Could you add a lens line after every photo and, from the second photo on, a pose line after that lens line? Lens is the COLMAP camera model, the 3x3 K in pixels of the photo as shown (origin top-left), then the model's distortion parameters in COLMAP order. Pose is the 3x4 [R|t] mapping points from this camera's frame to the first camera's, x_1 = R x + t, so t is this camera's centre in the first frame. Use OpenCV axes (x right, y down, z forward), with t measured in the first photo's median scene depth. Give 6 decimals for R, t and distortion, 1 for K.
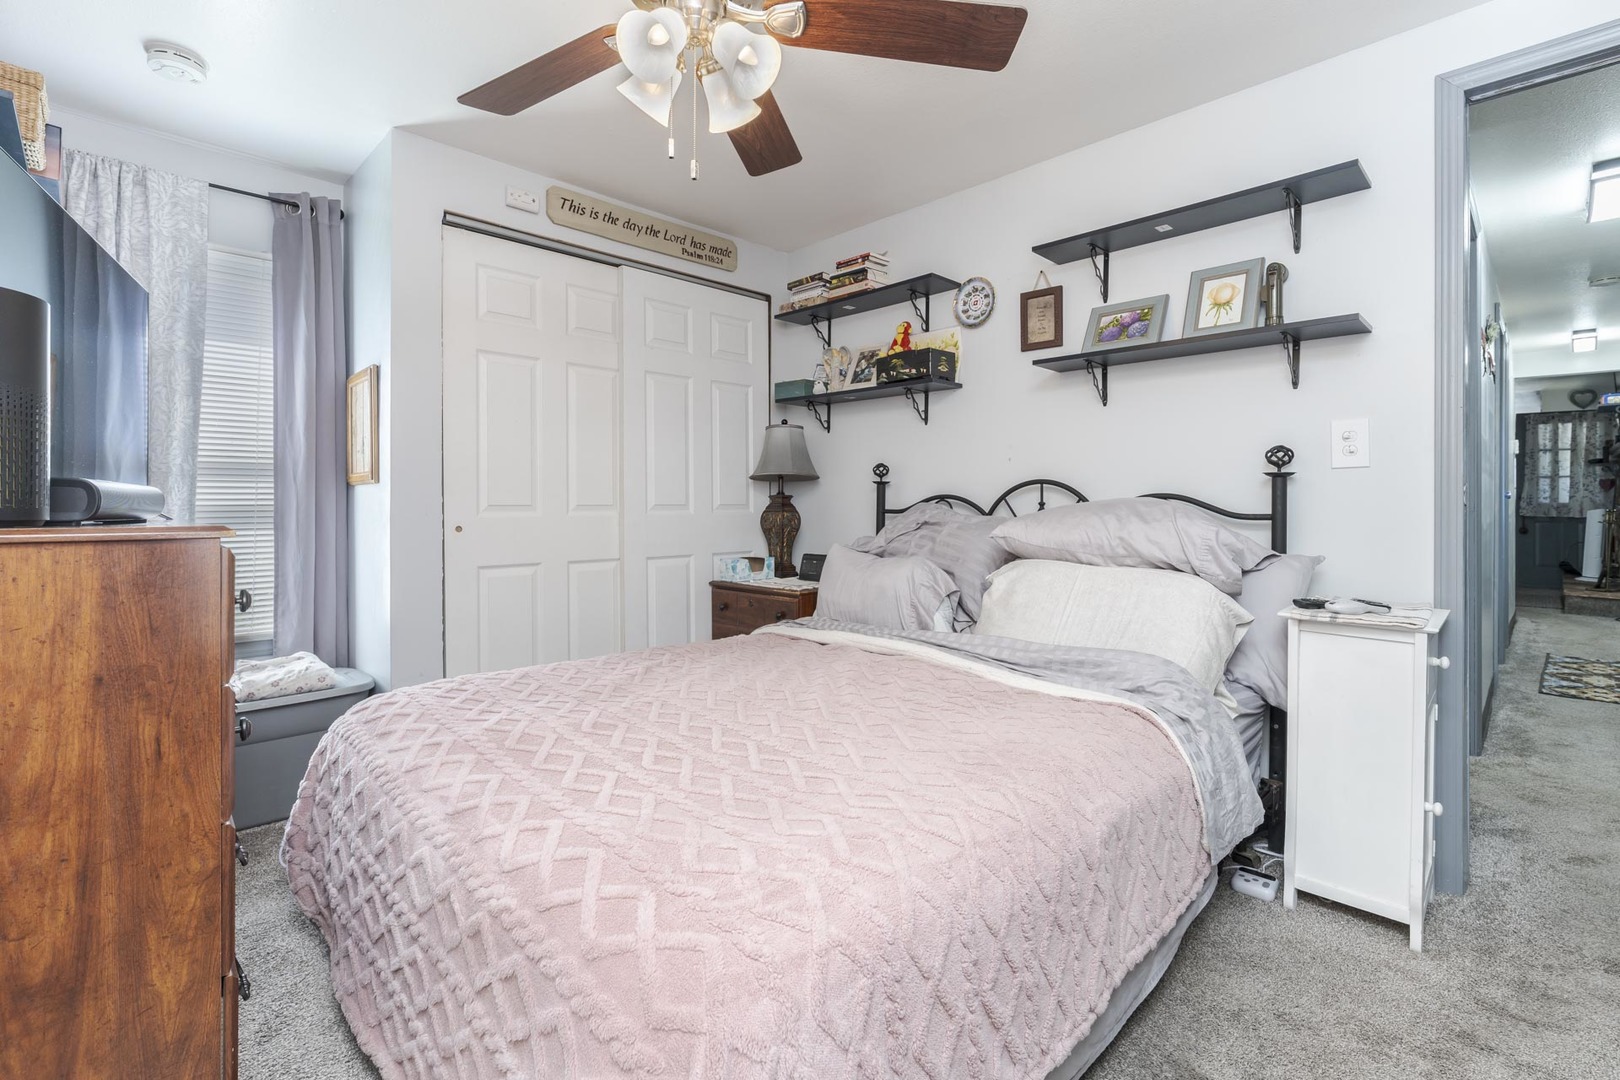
lens RADIAL K [[727.8, 0, 809.2], [0, 727.8, 505.3], [0, 0, 1]] dist [-0.000310, 0.000499]
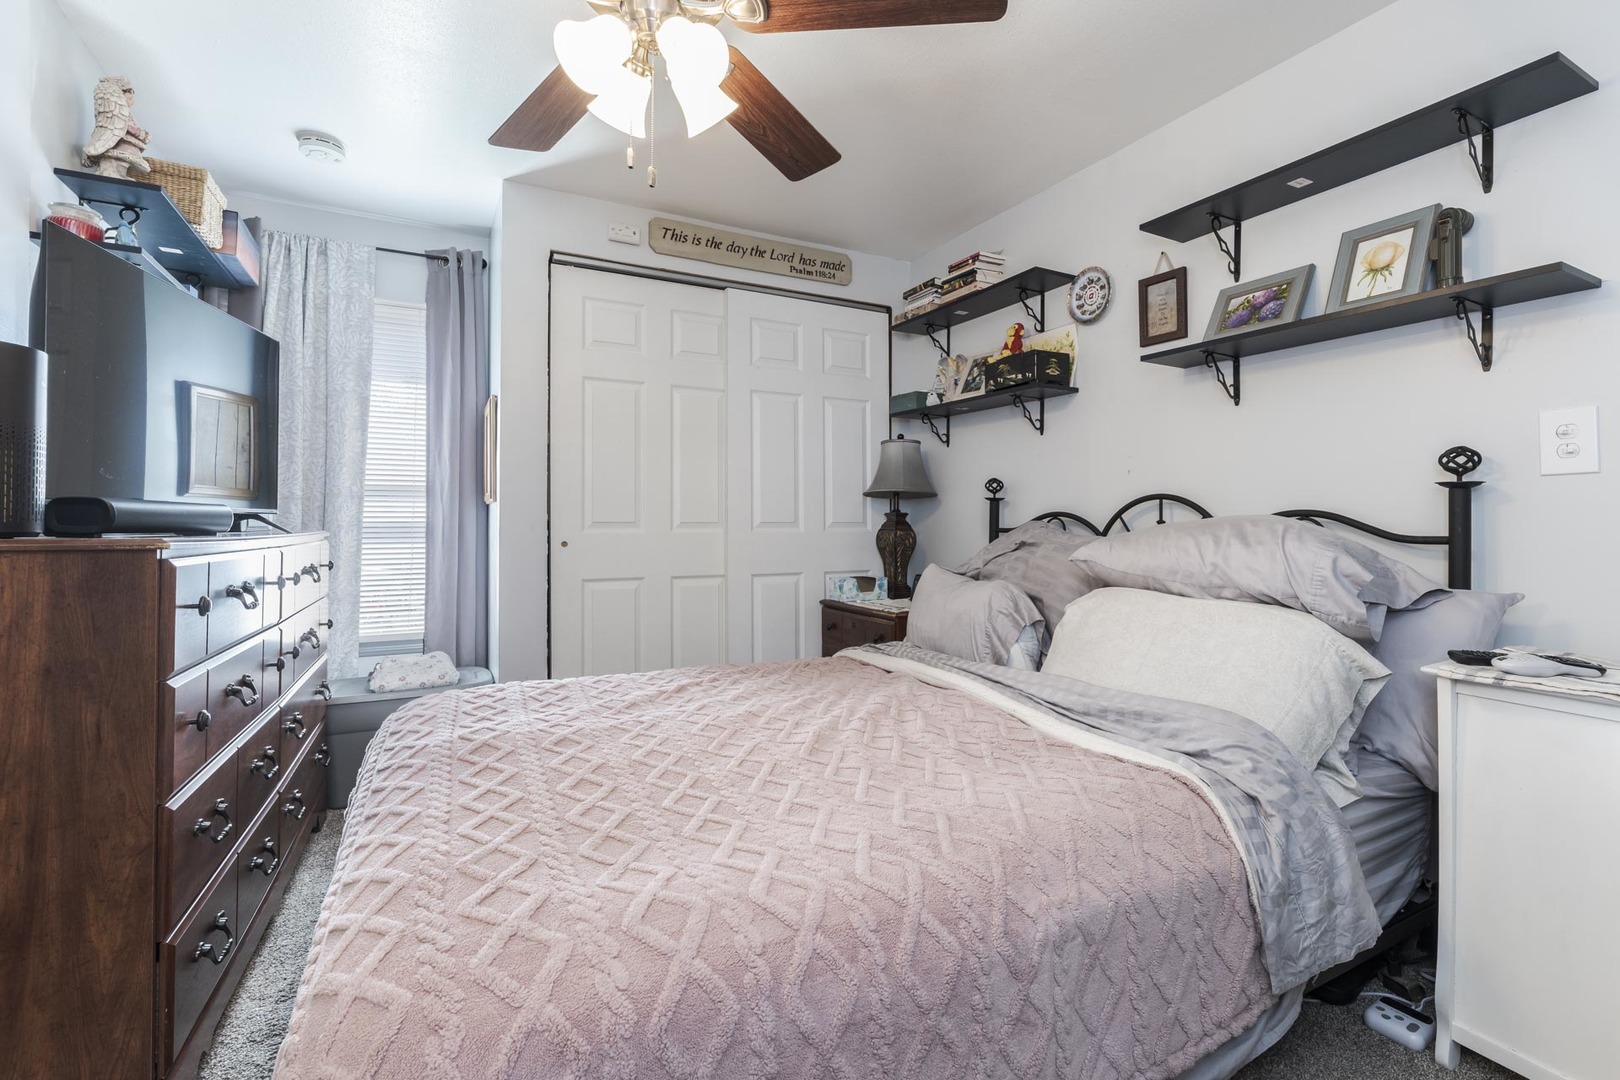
lens RADIAL K [[723.9, 0, 810.3], [0, 723.9, 515.4], [0, 0, 1]] dist [-0.000370, 0.000602]
pose [[0.961704, 0.000439, -0.274089, 0.175739], [-0.003550, 0.999935, -0.010855, 0.000371], [0.274066, 0.011412, 0.961643, 0.075883]]
